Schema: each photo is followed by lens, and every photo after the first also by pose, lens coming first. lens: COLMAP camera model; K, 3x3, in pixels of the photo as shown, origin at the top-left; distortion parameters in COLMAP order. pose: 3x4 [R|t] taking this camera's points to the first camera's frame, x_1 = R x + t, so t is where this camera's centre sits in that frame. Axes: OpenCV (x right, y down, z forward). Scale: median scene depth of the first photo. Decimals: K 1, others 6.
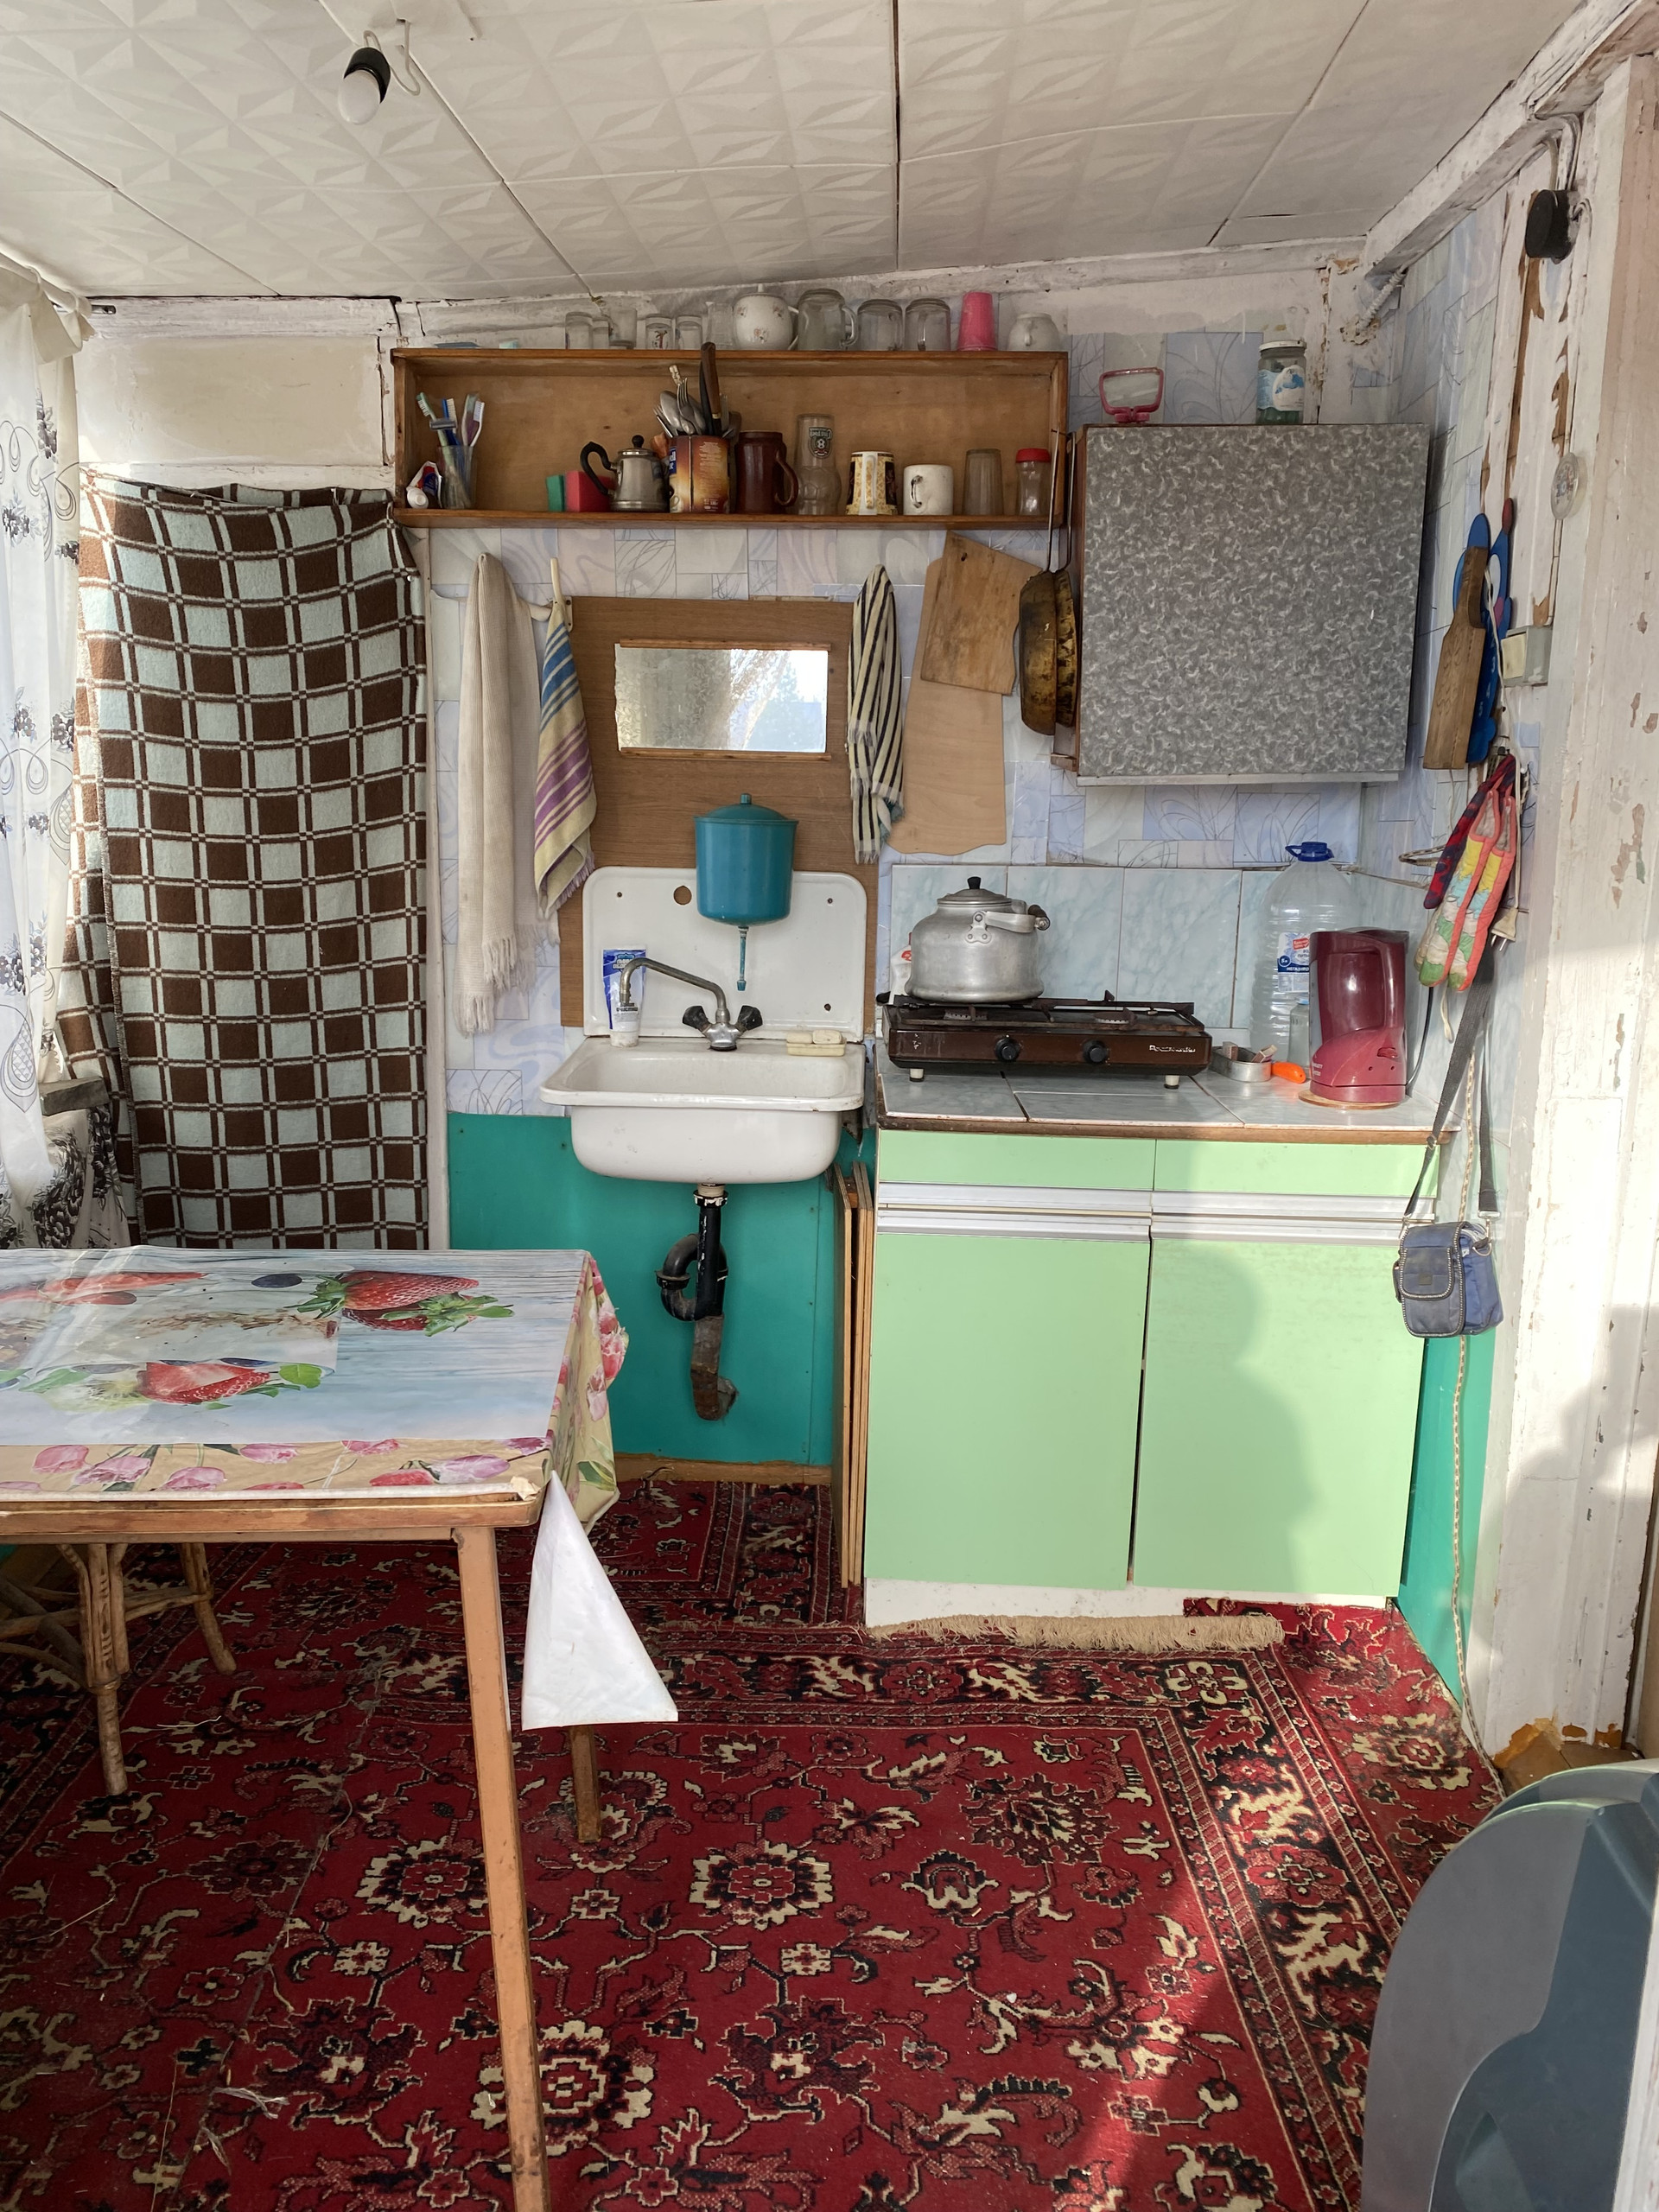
lens RADIAL K [[1663.8, 0, 809.7], [0, 1663.8, 1091.1], [0, 0, 1]] dist [0.028827, -0.028699]
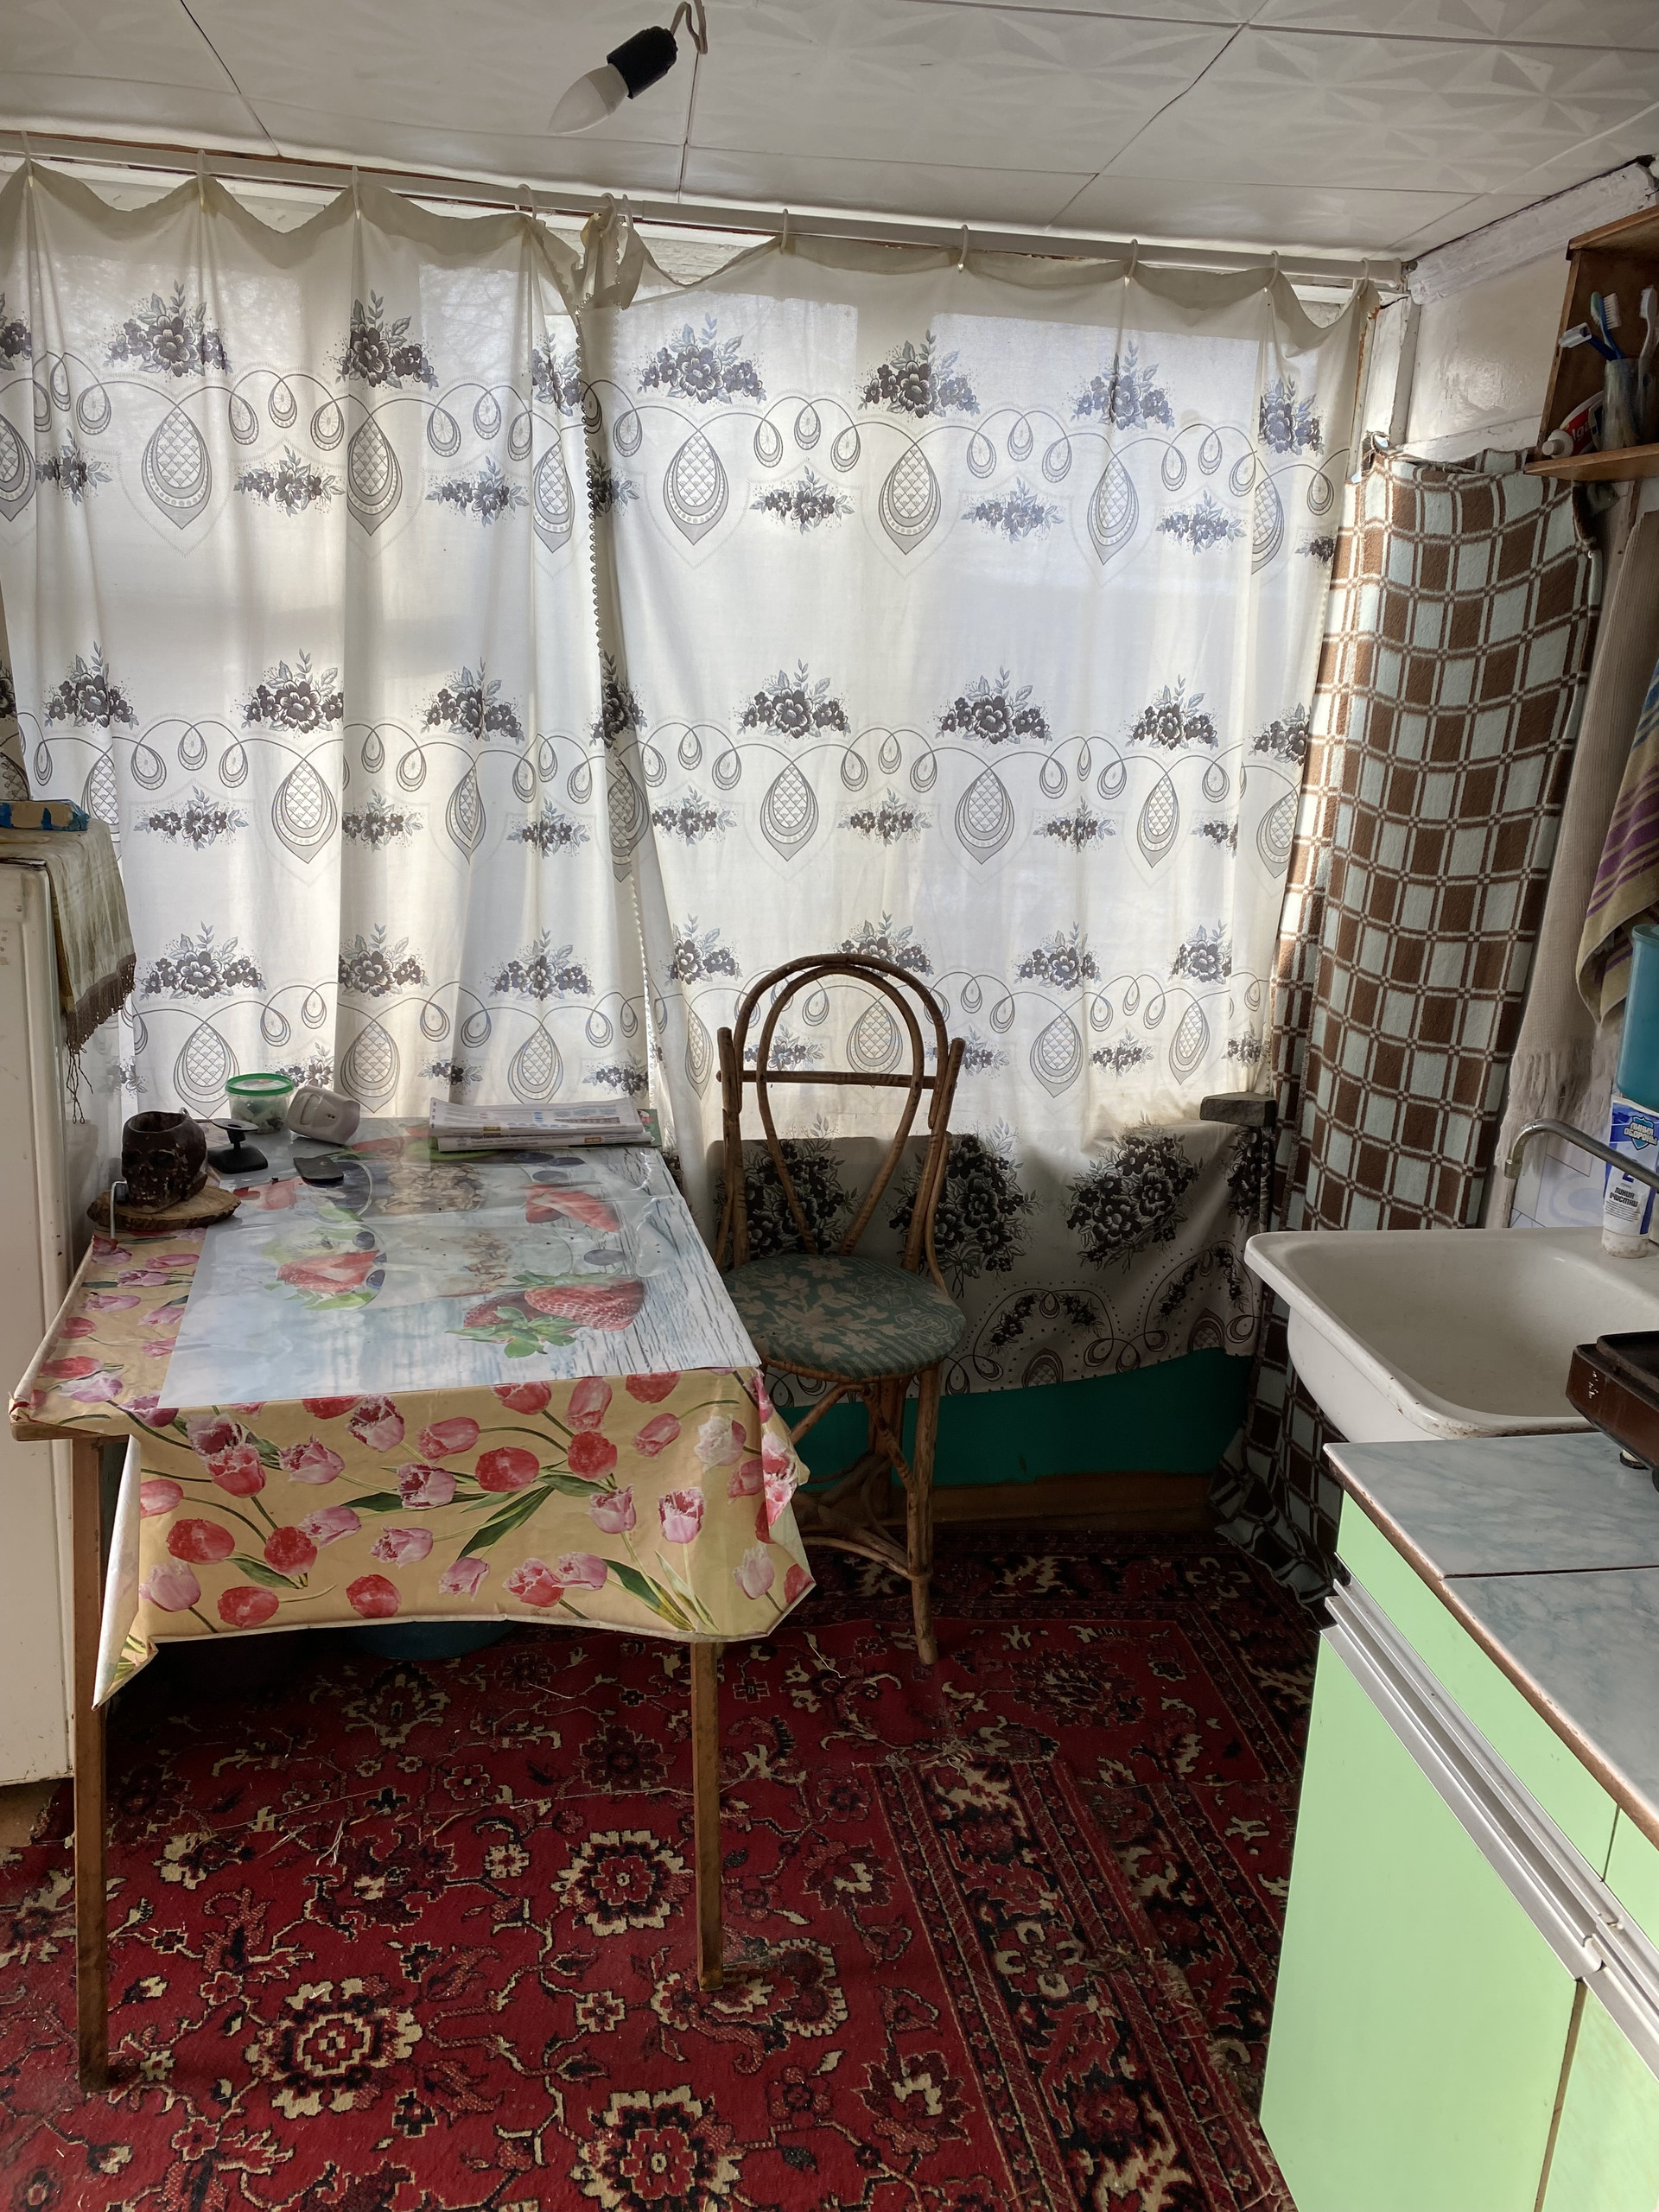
lens RADIAL K [[1663.8, 0, 877.0], [0, 1663.8, 1115.3], [0, 0, 1]] dist [0.028827, -0.028699]
pose [[0.210242, 0.262383, -0.941782, 0.658304], [-0.239395, 0.947803, 0.210618, -0.224873], [0.947886, 0.181177, 0.262081, 0.814758]]
